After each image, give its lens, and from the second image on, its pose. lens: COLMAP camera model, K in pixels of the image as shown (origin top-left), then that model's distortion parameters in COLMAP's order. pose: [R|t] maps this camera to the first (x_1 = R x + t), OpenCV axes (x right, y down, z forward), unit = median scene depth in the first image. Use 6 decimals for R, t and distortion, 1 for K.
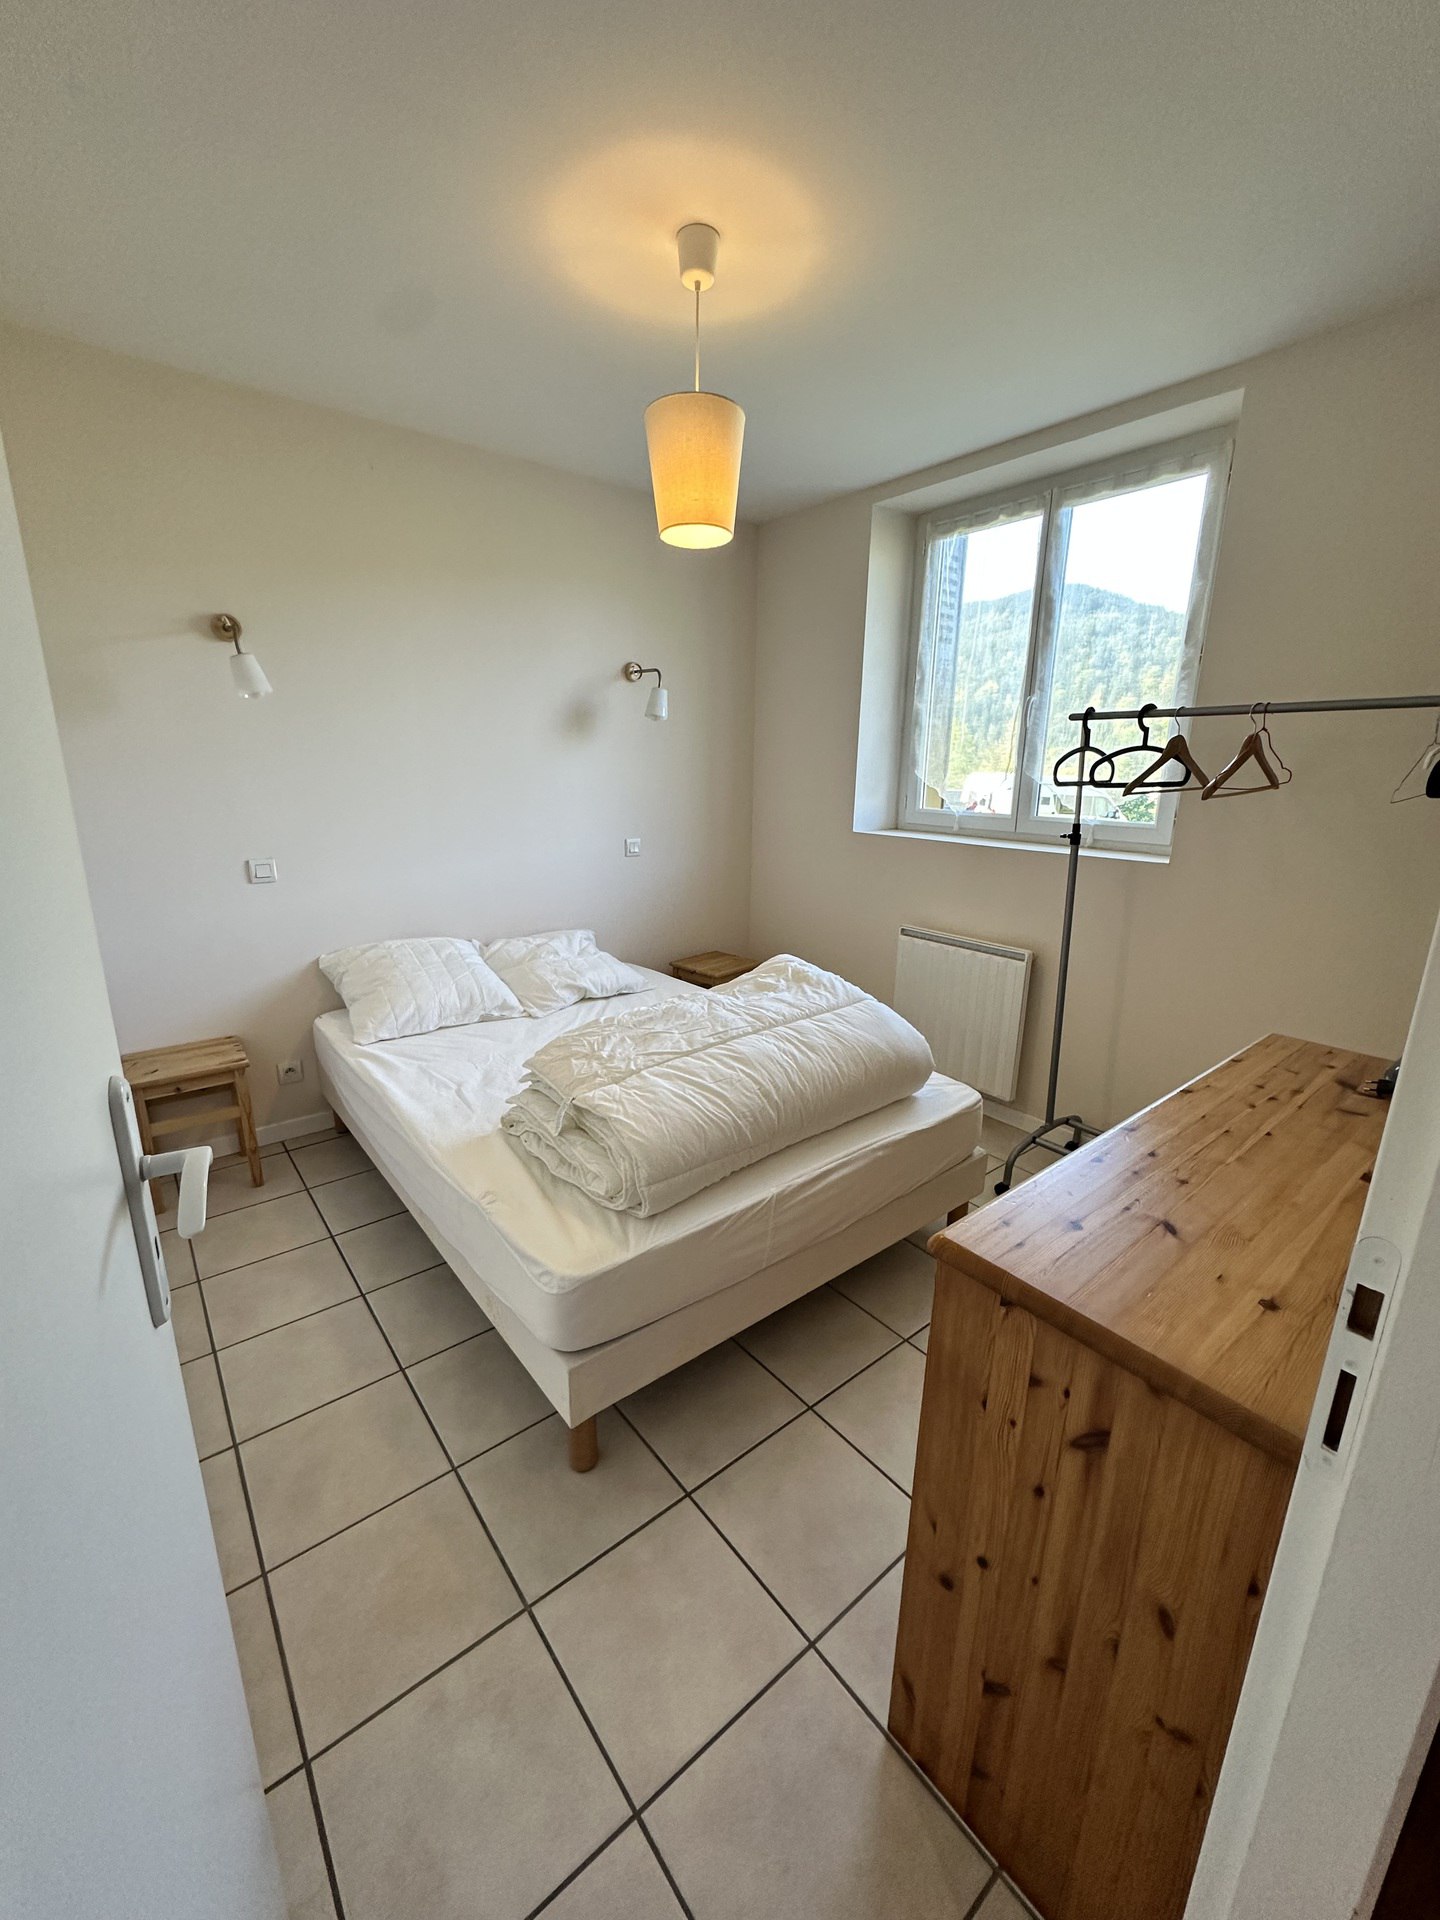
lens RADIAL K [[764.7, 0, 721.1], [0, 764.7, 958.6], [0, 0, 1]] dist [-0.002529, 0.000264]
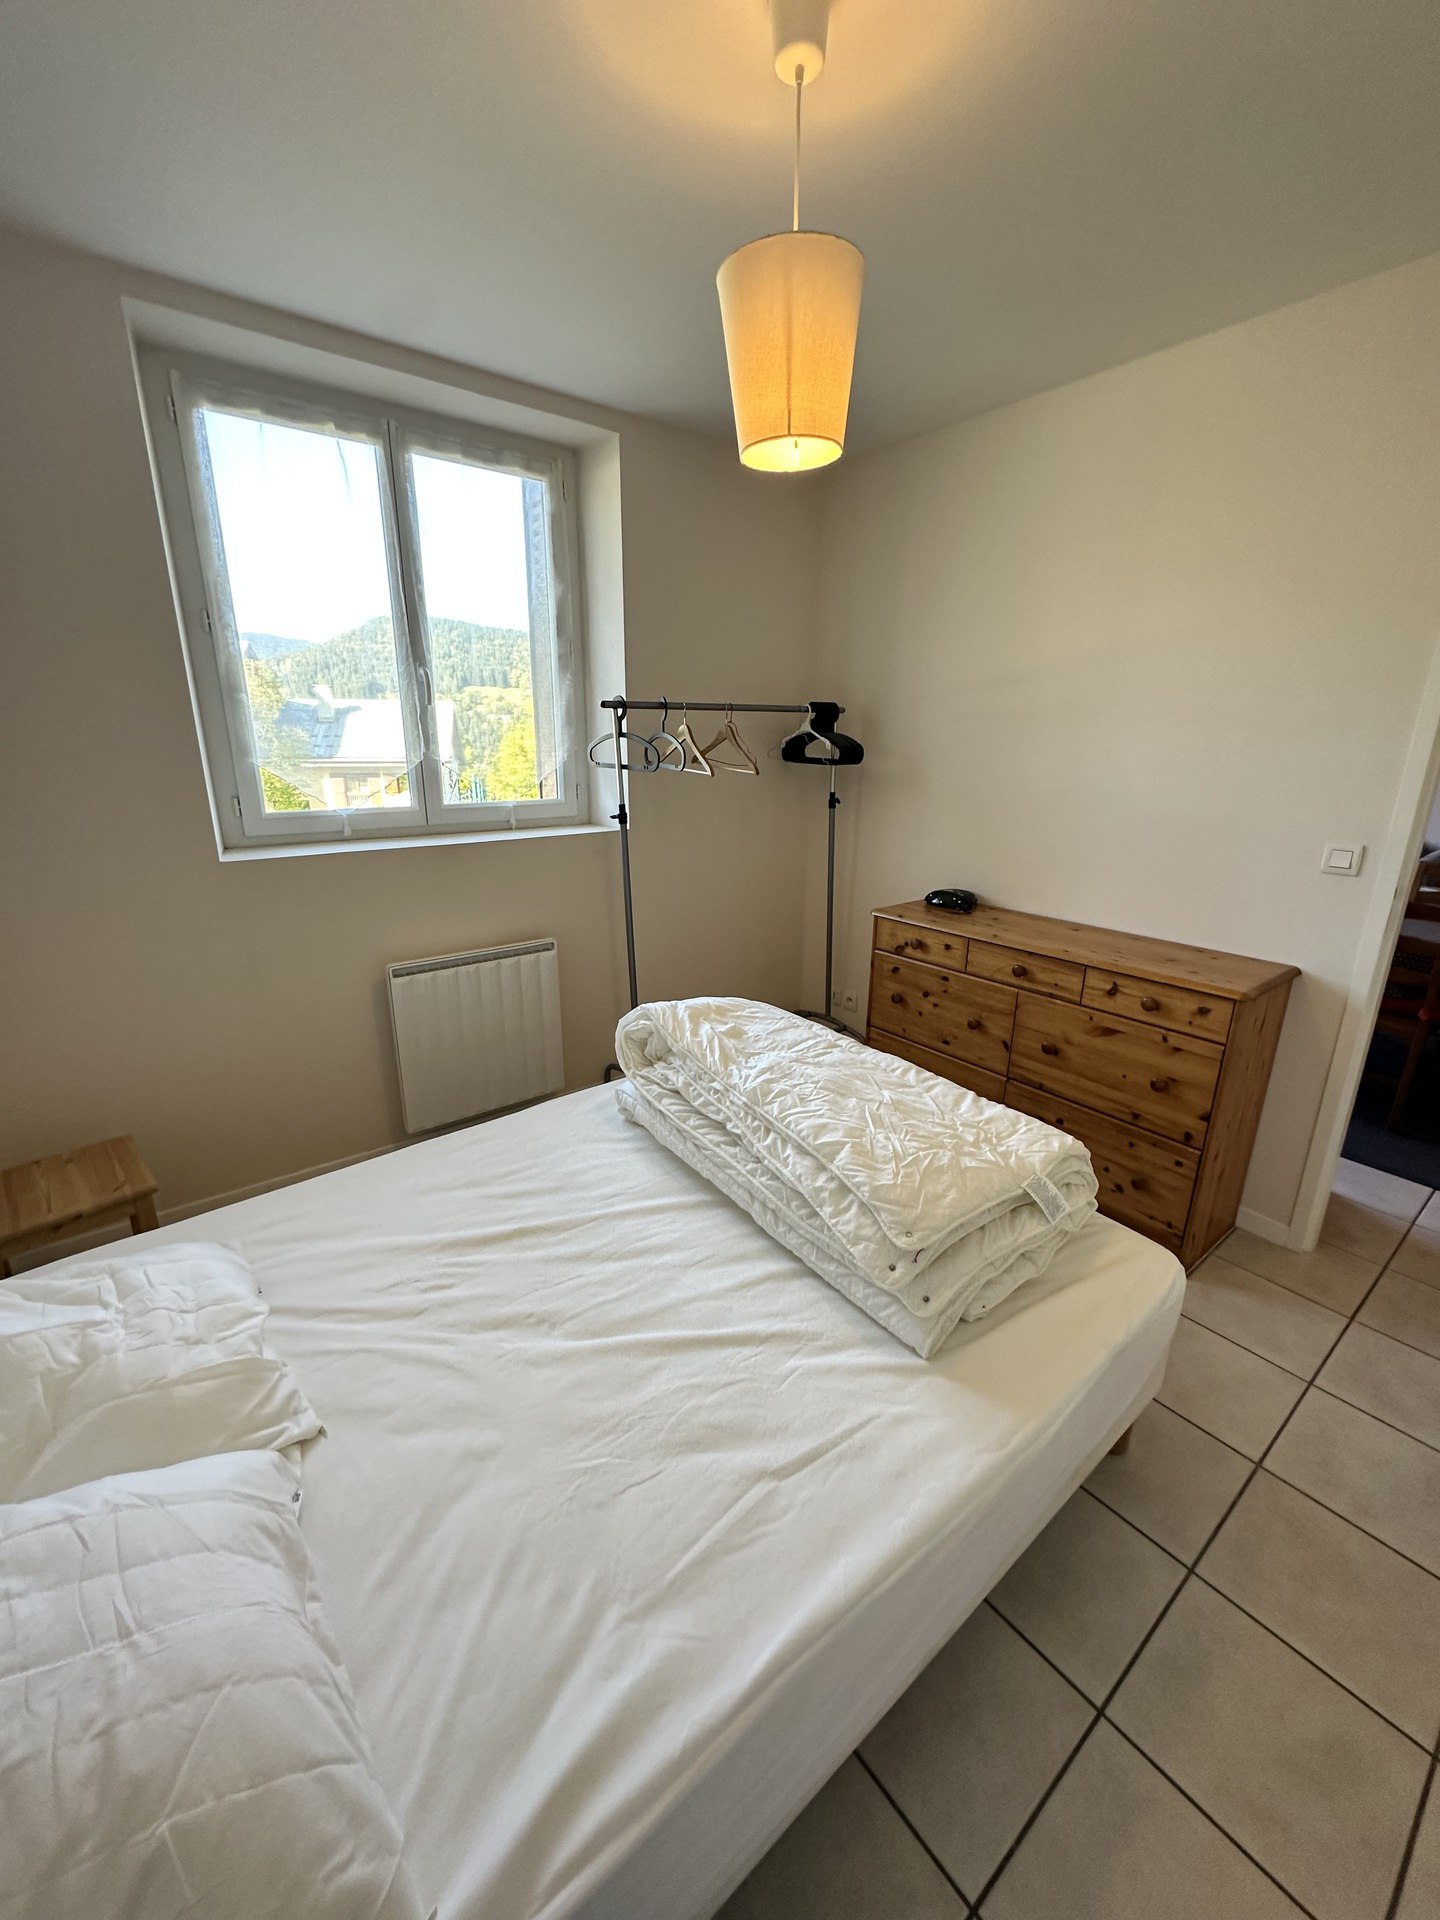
lens RADIAL K [[764.7, 0, 713.0], [0, 764.7, 959.7], [0, 0, 1]] dist [-0.002529, 0.000264]
pose [[0.015443, -0.298719, 0.954216, -0.632380], [0.241280, 0.927241, 0.286369, -0.249172], [-0.970333, 0.225811, 0.086394, 0.823692]]
